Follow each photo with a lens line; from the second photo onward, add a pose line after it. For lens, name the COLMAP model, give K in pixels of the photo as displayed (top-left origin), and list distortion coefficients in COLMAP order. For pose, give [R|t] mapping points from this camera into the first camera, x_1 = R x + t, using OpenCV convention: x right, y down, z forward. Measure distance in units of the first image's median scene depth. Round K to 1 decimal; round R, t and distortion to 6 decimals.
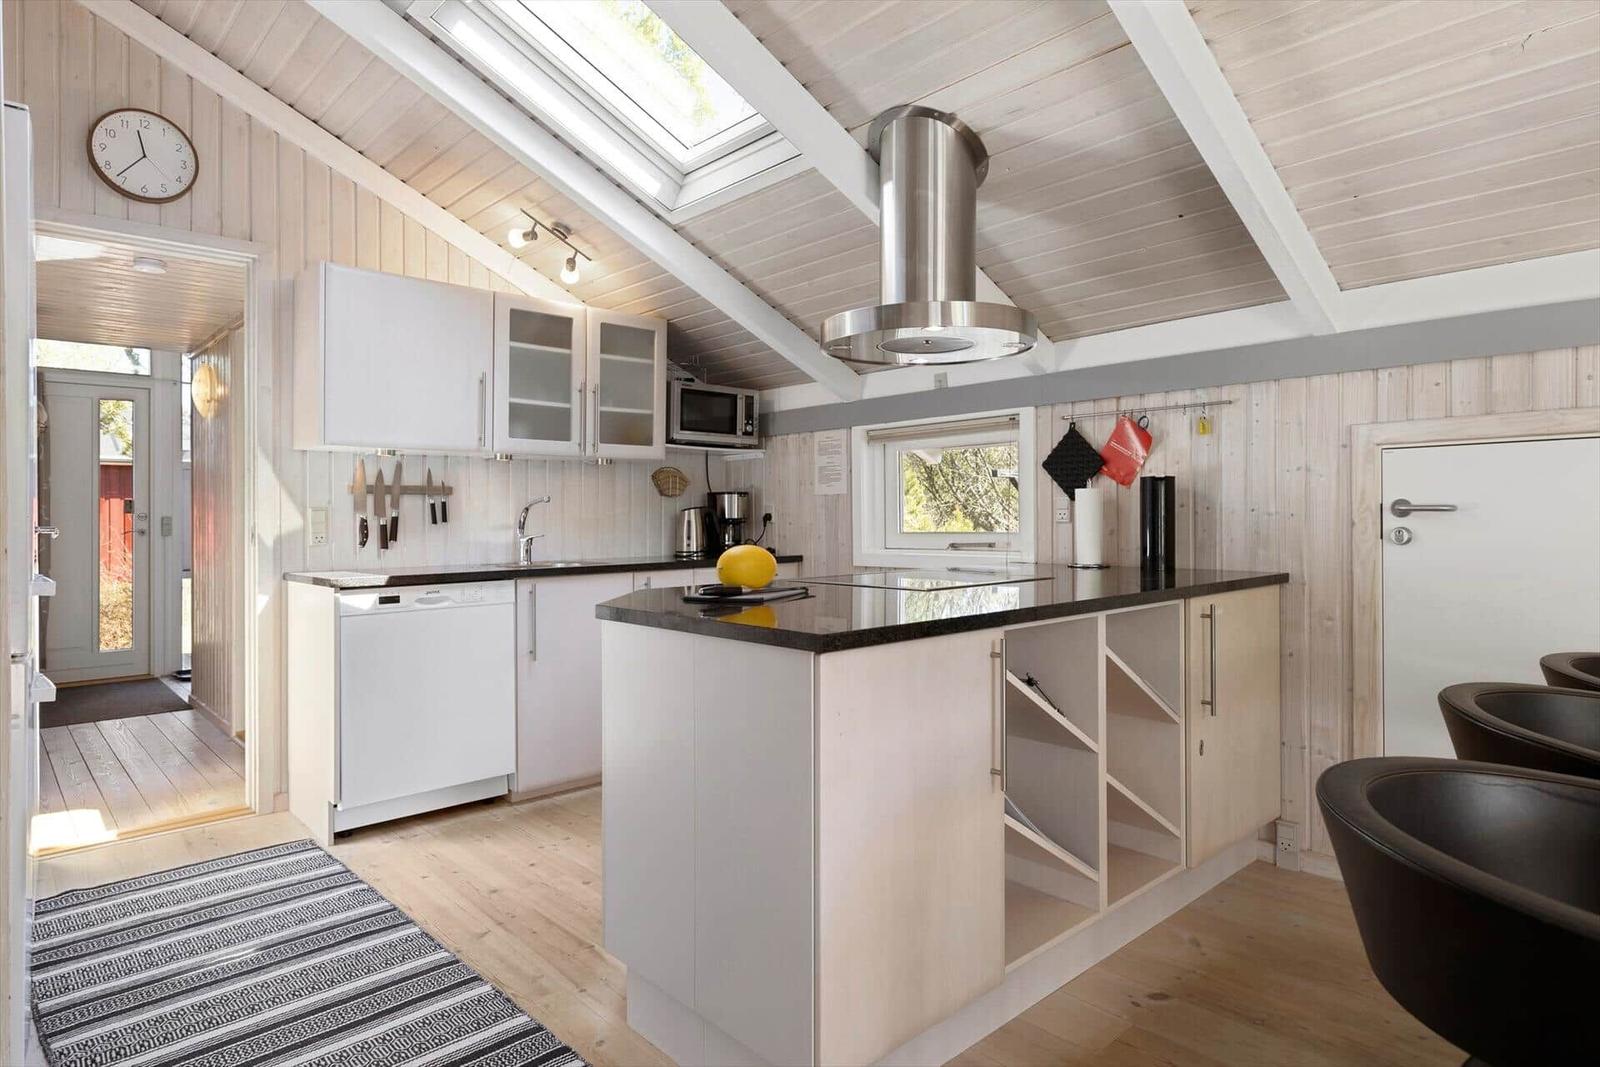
lens RADIAL K [[920.8, 0, 814.5], [0, 920.8, 533.1], [0, 0, 1]] dist [0.004392, 0.001060]
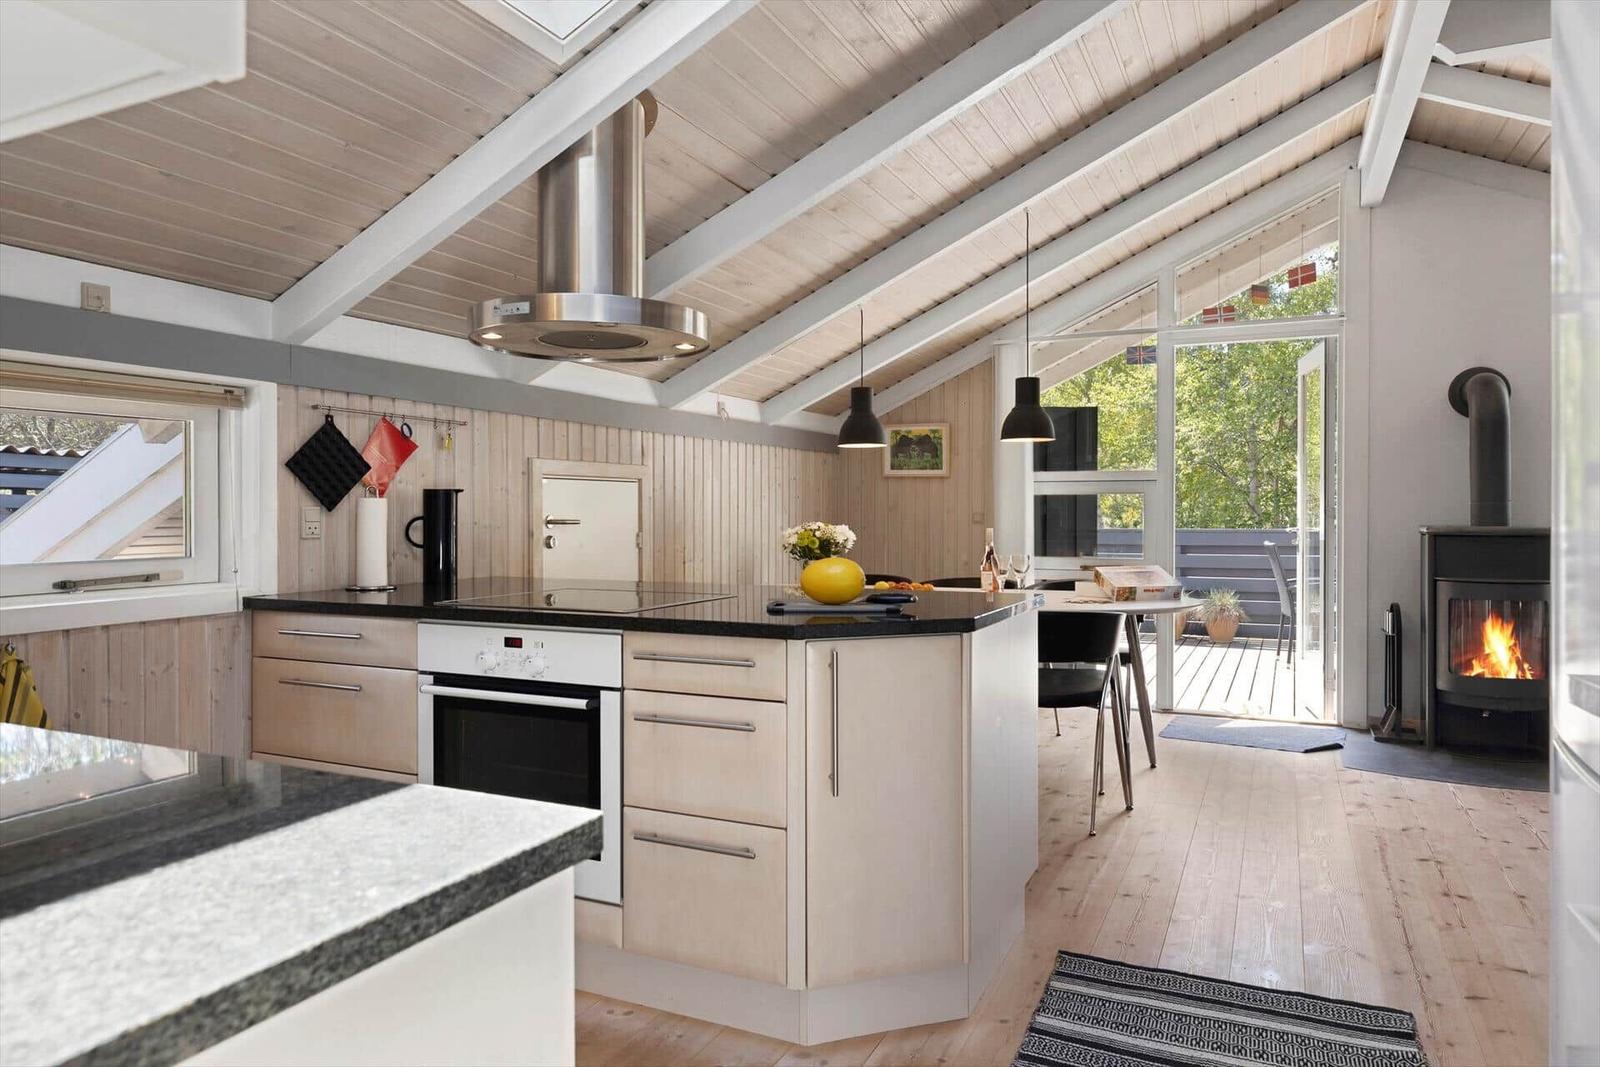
lens RADIAL K [[1043.1, 0, 772.7], [0, 1043.1, 527.0], [0, 0, 1]] dist [0.004320, 0.002530]
pose [[-0.370534, -0.000329, 0.928819, -0.677833], [0.025071, 0.999632, 0.010356, -0.019934], [-0.928481, 0.027123, -0.370389, 0.924639]]
